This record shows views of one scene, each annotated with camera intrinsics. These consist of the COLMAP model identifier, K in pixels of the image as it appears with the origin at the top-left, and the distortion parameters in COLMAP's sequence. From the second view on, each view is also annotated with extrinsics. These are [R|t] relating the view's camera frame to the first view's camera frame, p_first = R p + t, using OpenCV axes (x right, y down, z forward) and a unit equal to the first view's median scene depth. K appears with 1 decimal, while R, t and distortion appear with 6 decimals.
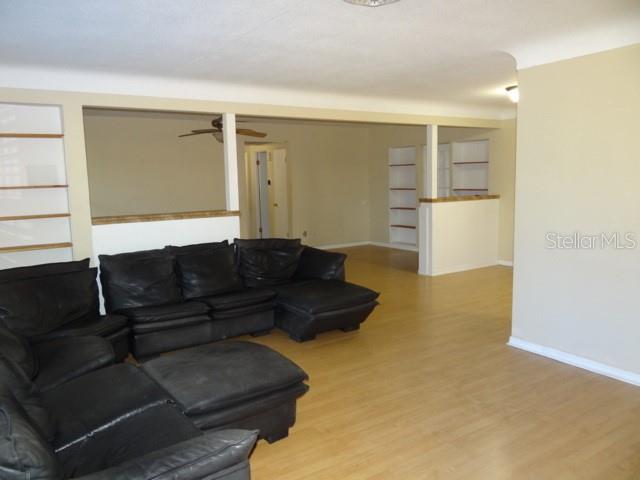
lens RADIAL K [[502.5, 0, 320.3], [0, 502.5, 240.4], [0, 0, 1]] dist [-0.015312, 0.011828]
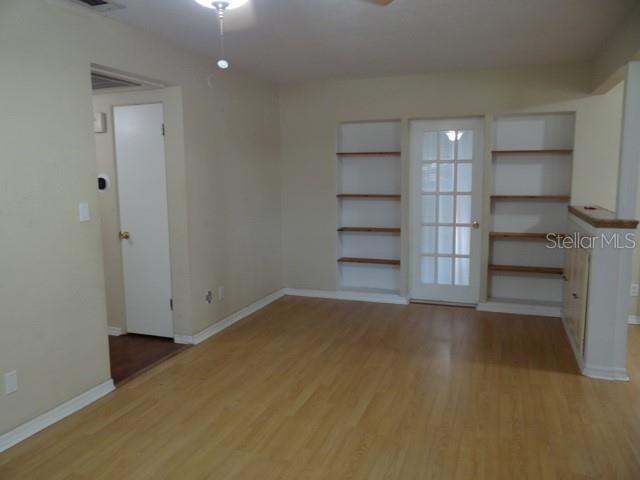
lens RADIAL K [[502.5, 0, 319.8], [0, 502.5, 239.4], [0, 0, 1]] dist [-0.015312, 0.011828]
pose [[0.828428, -0.070021, 0.555701, -0.189423], [0.073234, 0.997179, 0.016474, -0.062832], [-0.555287, 0.027048, 0.831219, 0.549230]]
